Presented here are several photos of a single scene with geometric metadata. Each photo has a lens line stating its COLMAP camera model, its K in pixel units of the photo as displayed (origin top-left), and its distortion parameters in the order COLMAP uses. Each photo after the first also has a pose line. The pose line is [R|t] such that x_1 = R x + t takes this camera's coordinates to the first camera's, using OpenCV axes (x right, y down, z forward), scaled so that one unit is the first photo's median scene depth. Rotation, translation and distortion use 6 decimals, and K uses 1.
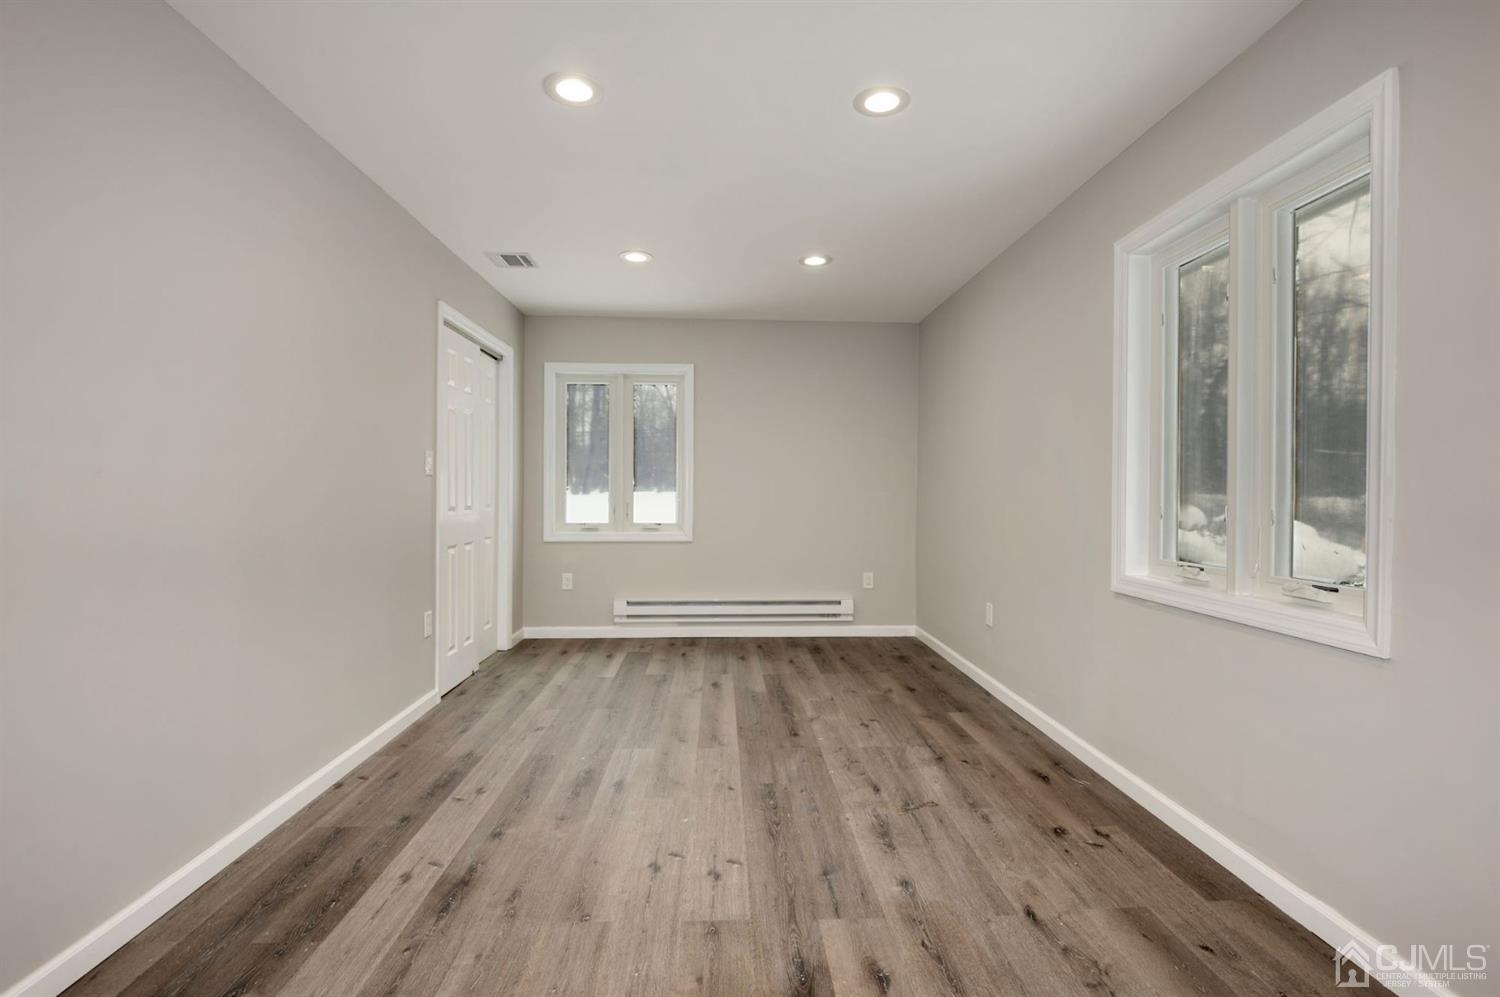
lens RADIAL K [[703.8, 0, 746.7], [0, 703.8, 504.4], [0, 0, 1]] dist [0.030669, -0.021806]
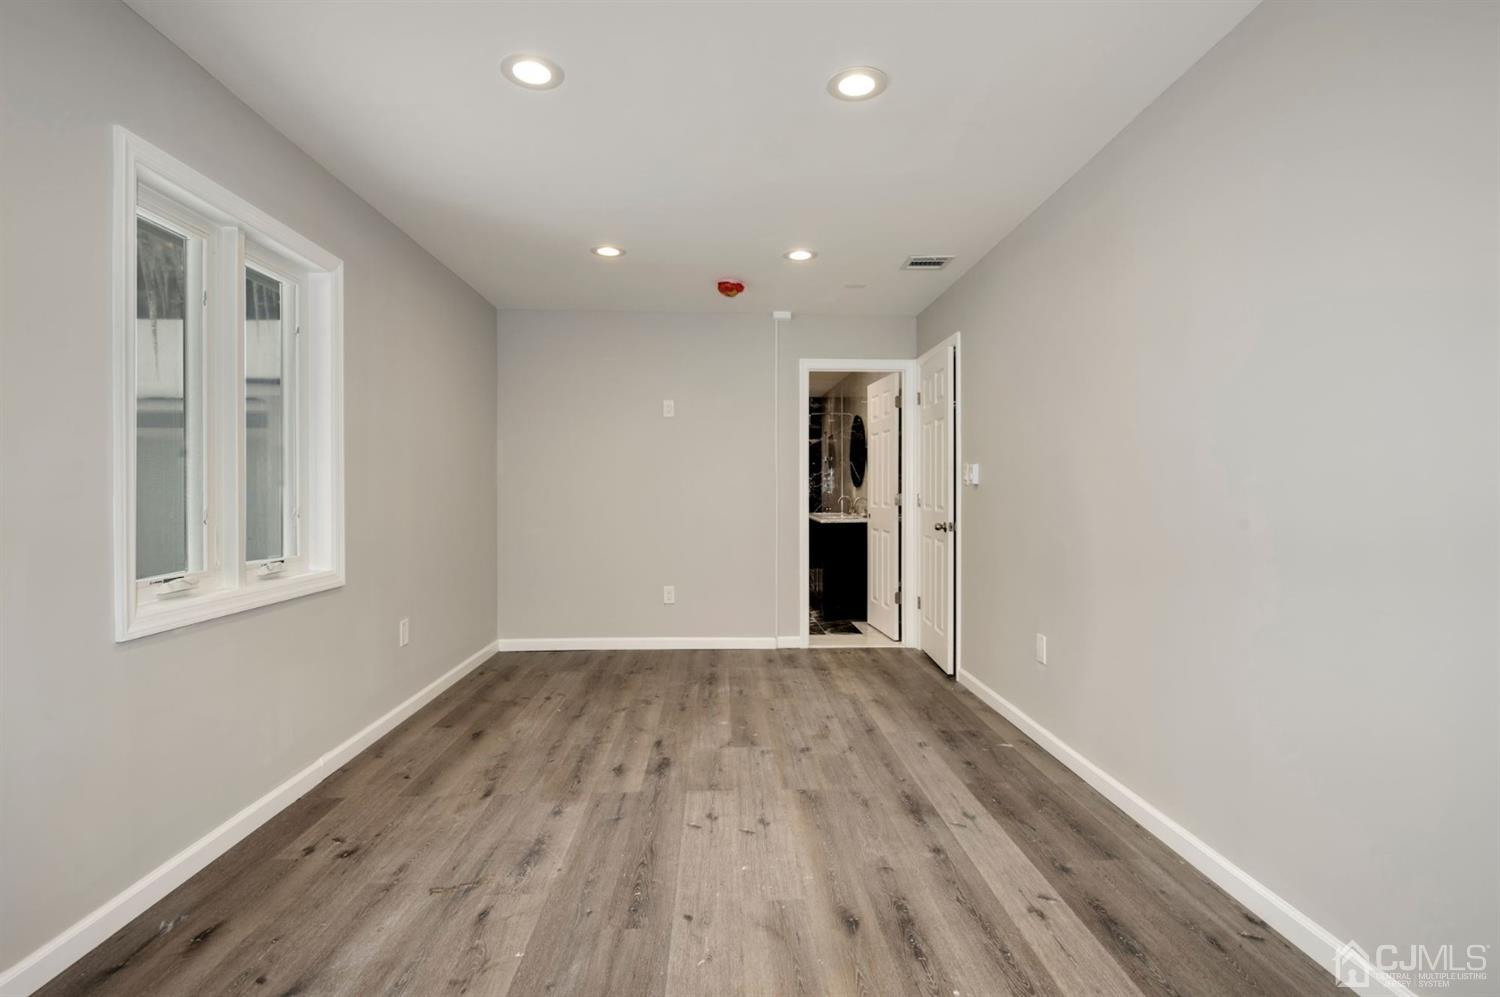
lens RADIAL K [[709.4, 0, 750.0], [0, 709.4, 498.5], [0, 0, 1]] dist [0.002437, -0.007990]
pose [[-0.999980, -0.001601, -0.006039, -0.094233], [-0.001769, 0.999607, 0.027964, -0.041354], [0.005991, 0.027974, -0.999591, 2.023166]]
